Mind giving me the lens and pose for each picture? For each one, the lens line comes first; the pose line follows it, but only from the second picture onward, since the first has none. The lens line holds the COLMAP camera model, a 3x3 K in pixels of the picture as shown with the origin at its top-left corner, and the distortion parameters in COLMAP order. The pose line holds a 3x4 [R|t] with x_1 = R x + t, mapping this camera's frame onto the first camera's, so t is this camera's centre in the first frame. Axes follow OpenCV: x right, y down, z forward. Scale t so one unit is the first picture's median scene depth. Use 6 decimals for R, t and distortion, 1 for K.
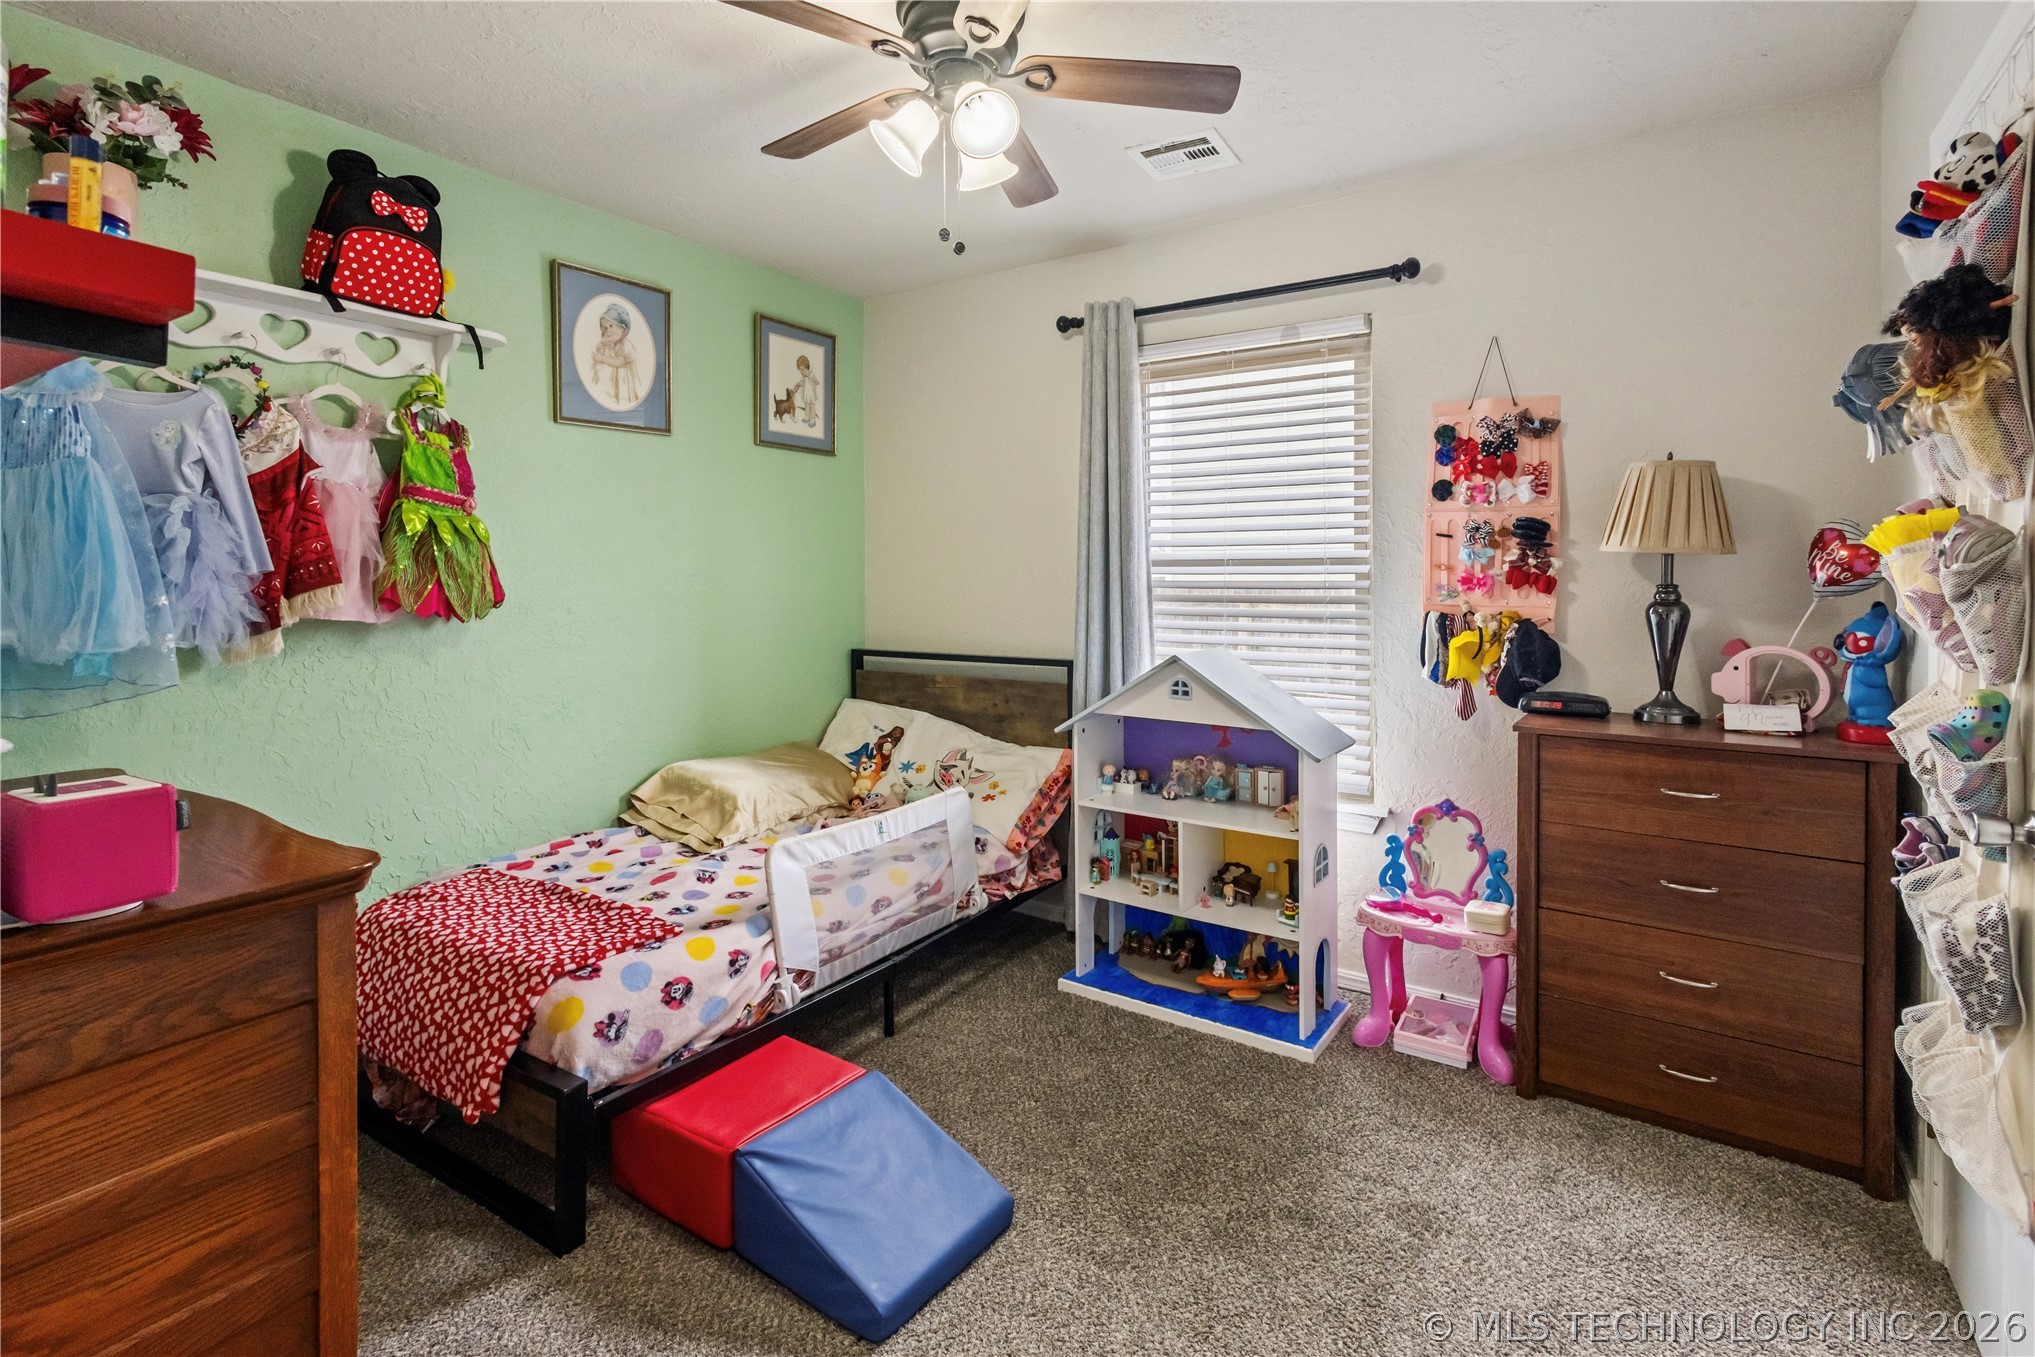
lens RADIAL K [[971.6, 0, 1008.6], [0, 971.6, 586.3], [0, 0, 1]] dist [0.002592, -0.000457]
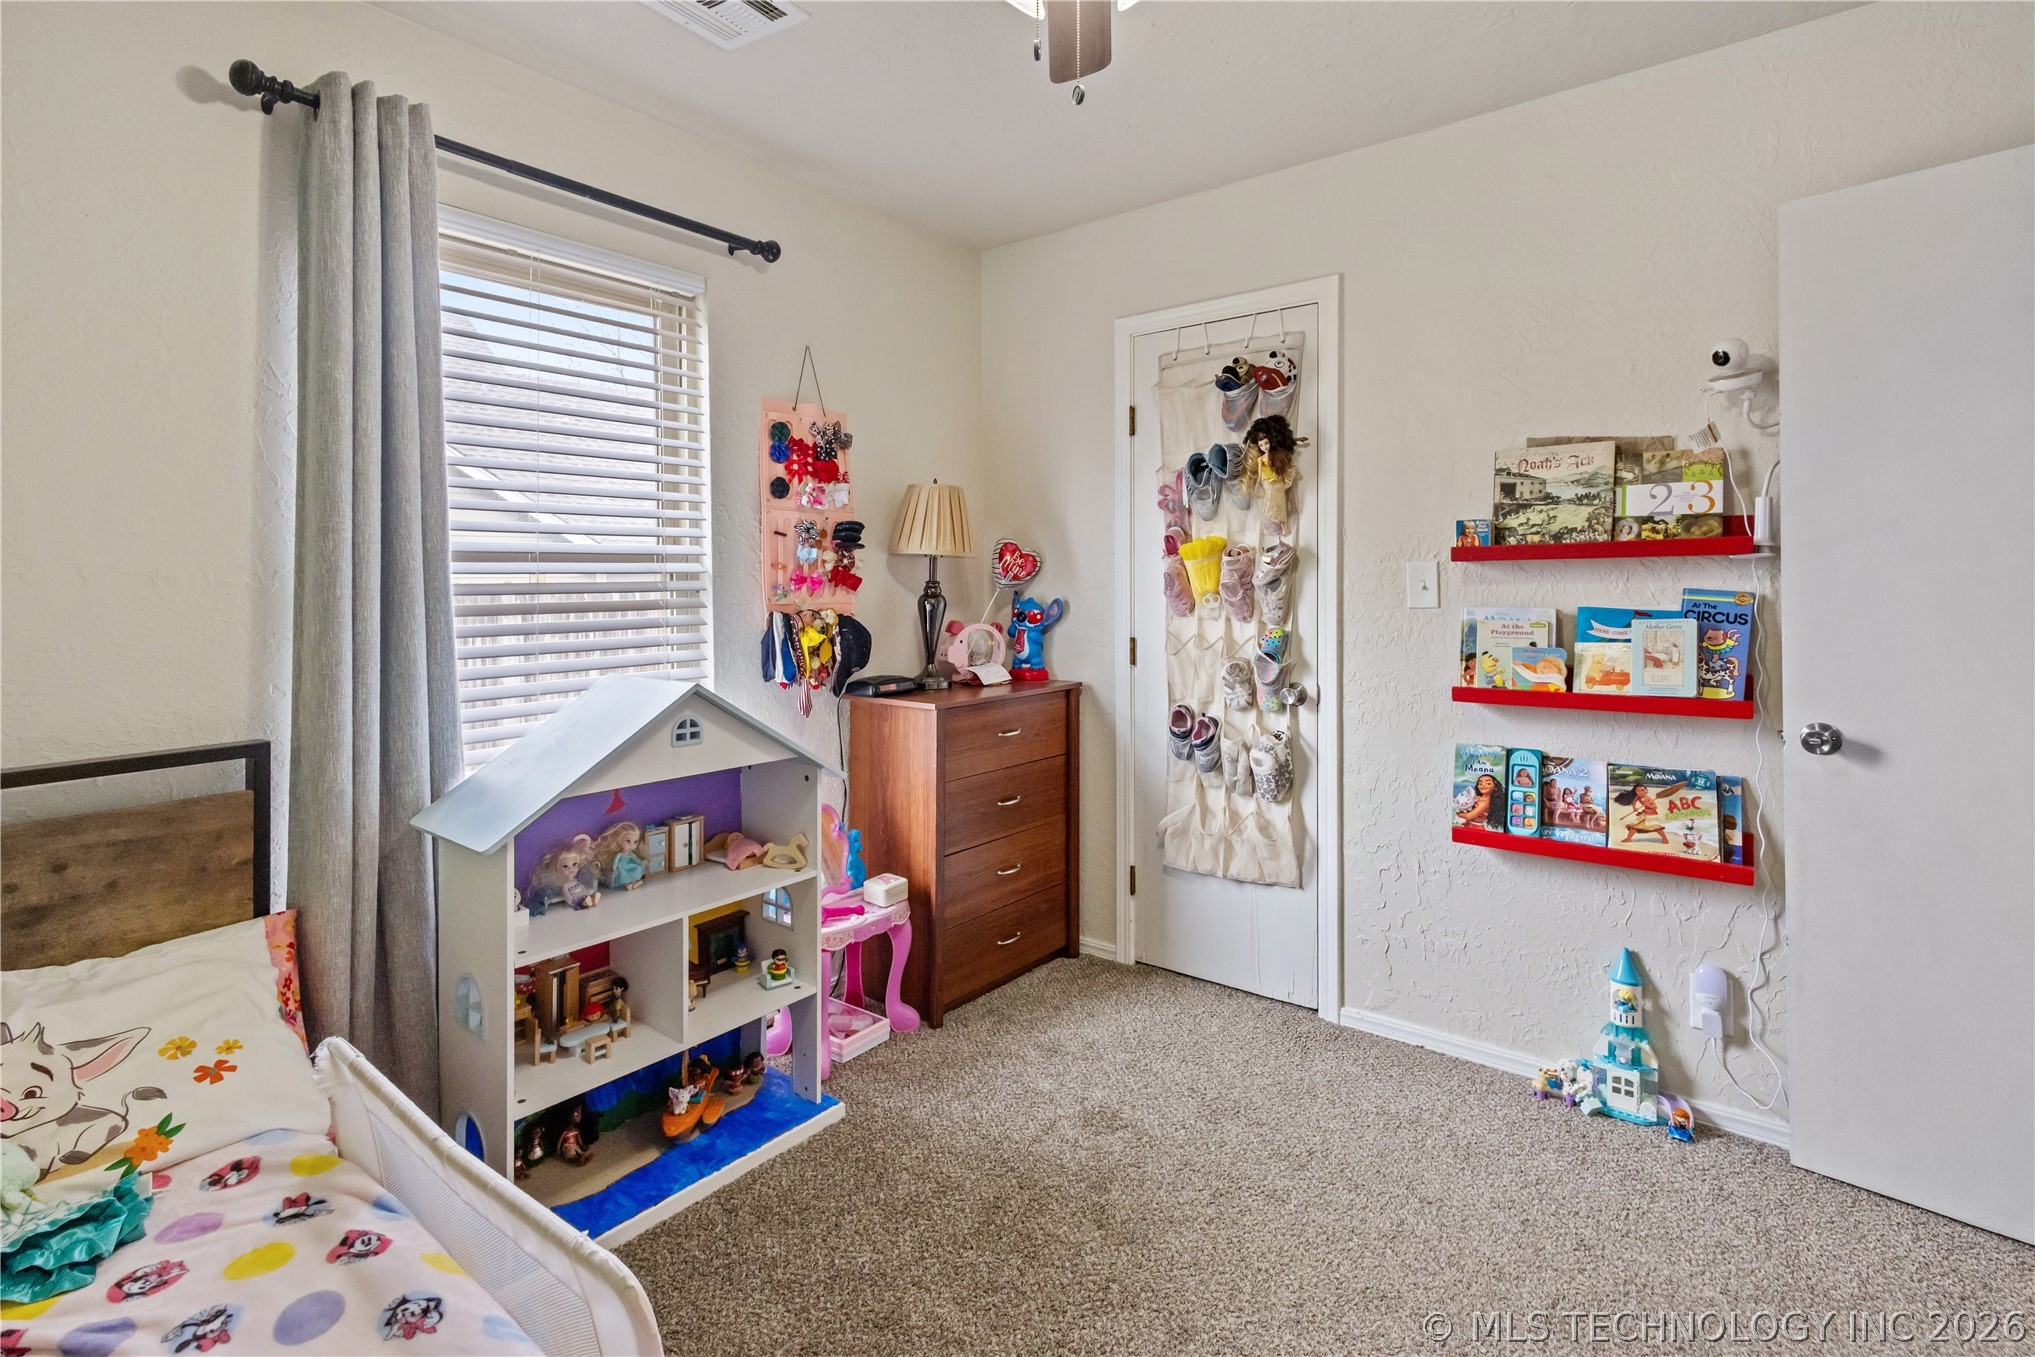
lens RADIAL K [[971.6, 0, 1008.6], [0, 971.6, 586.3], [0, 0, 1]] dist [0.002592, -0.000457]
pose [[0.067389, -0.007084, 0.997702, -0.518650], [0.021949, 0.999743, 0.005616, 0.000078], [-0.997485, 0.021520, 0.067527, 0.708762]]
